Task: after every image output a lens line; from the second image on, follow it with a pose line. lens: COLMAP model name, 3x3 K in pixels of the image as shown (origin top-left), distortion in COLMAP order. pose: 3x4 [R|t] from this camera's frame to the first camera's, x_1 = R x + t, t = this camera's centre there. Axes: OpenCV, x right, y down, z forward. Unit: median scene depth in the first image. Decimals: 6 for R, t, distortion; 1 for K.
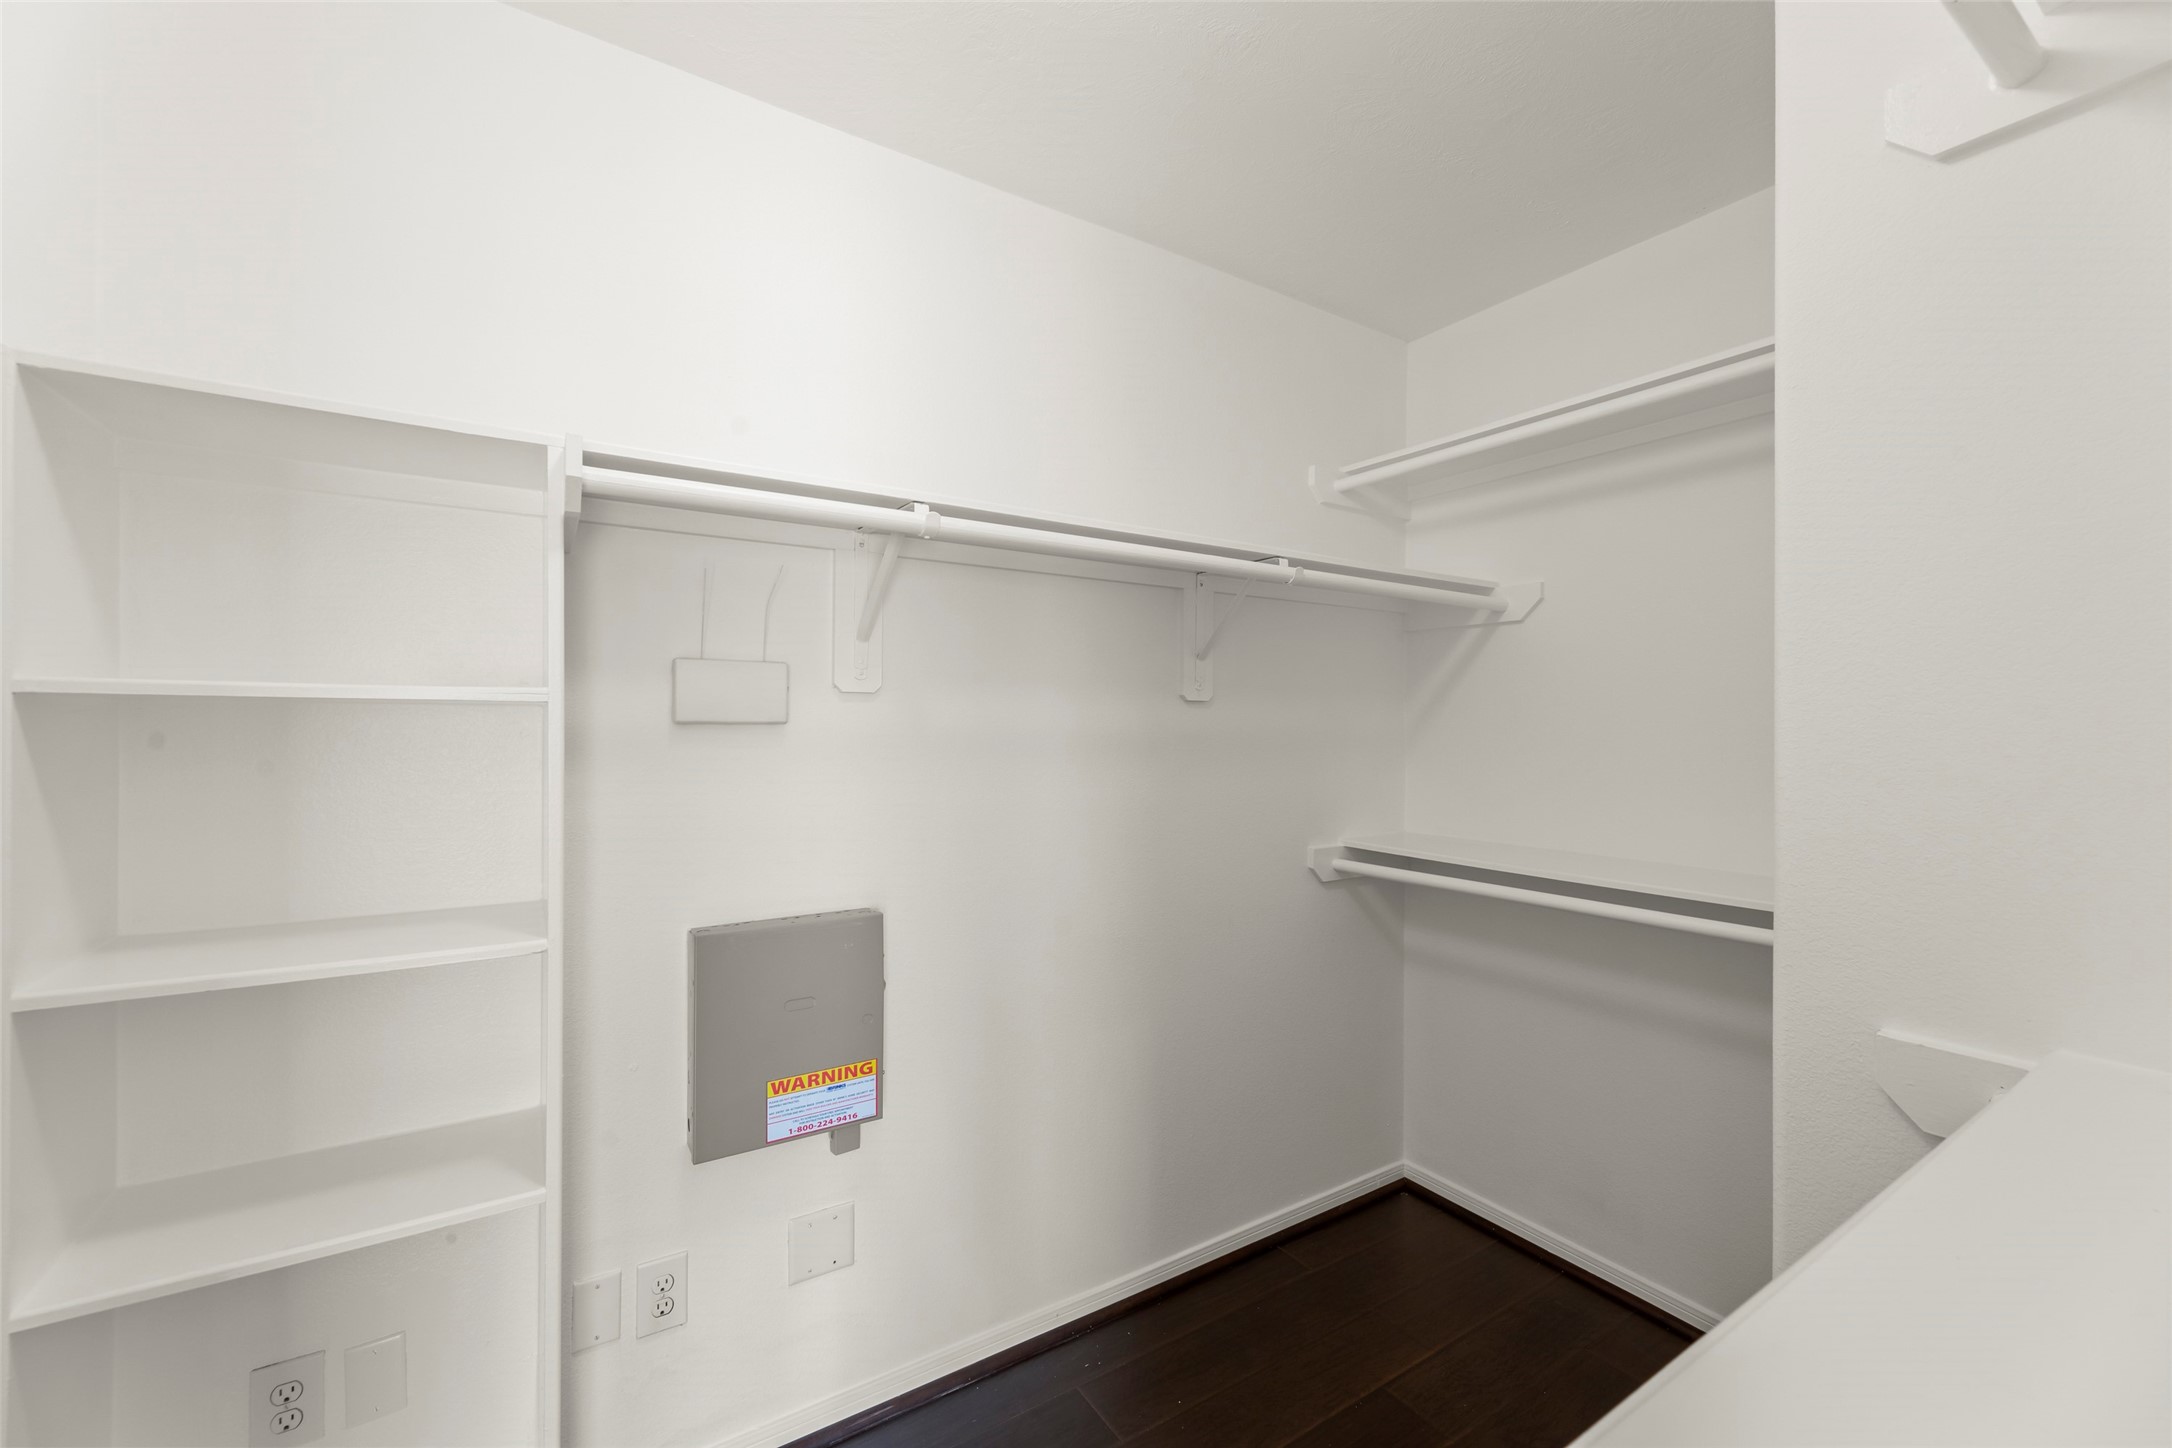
lens RADIAL K [[882.1, 0, 1065.6], [0, 882.1, 724.1], [0, 0, 1]] dist [0.000364, 0.000483]
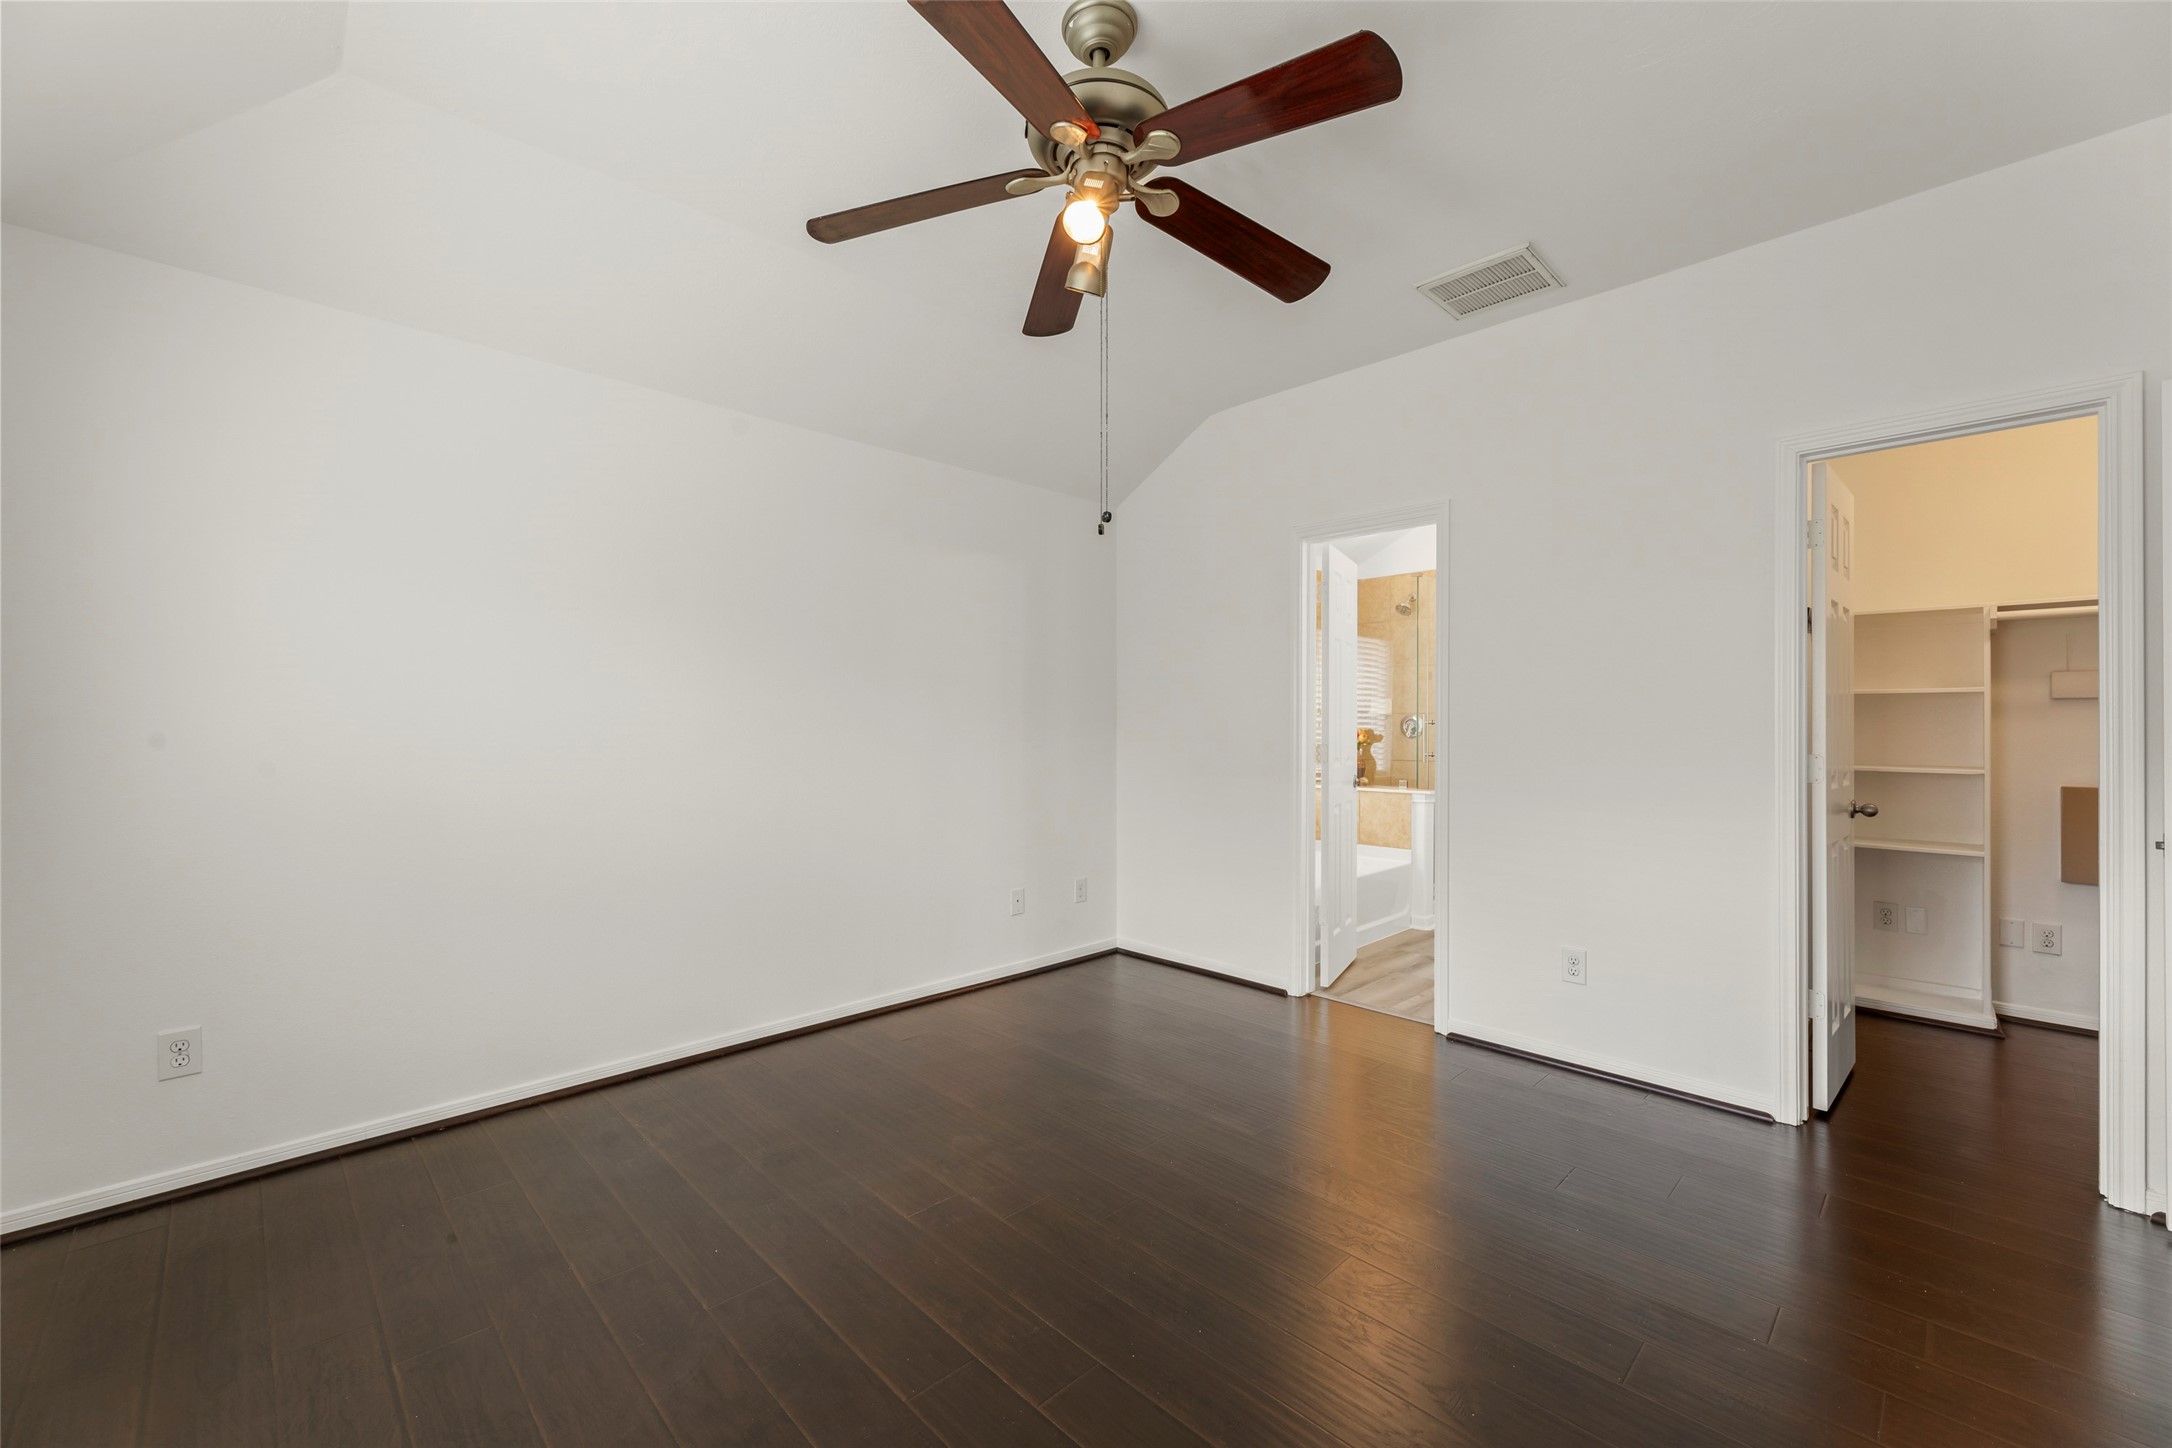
lens RADIAL K [[882.1, 0, 1068.9], [0, 882.1, 724.2], [0, 0, 1]] dist [0.000364, 0.000483]
pose [[0.237065, -0.009782, -0.971445, 1.275554], [0.005923, 0.999945, -0.008623, 0.073164], [0.971476, -0.003710, 0.237110, -2.194472]]
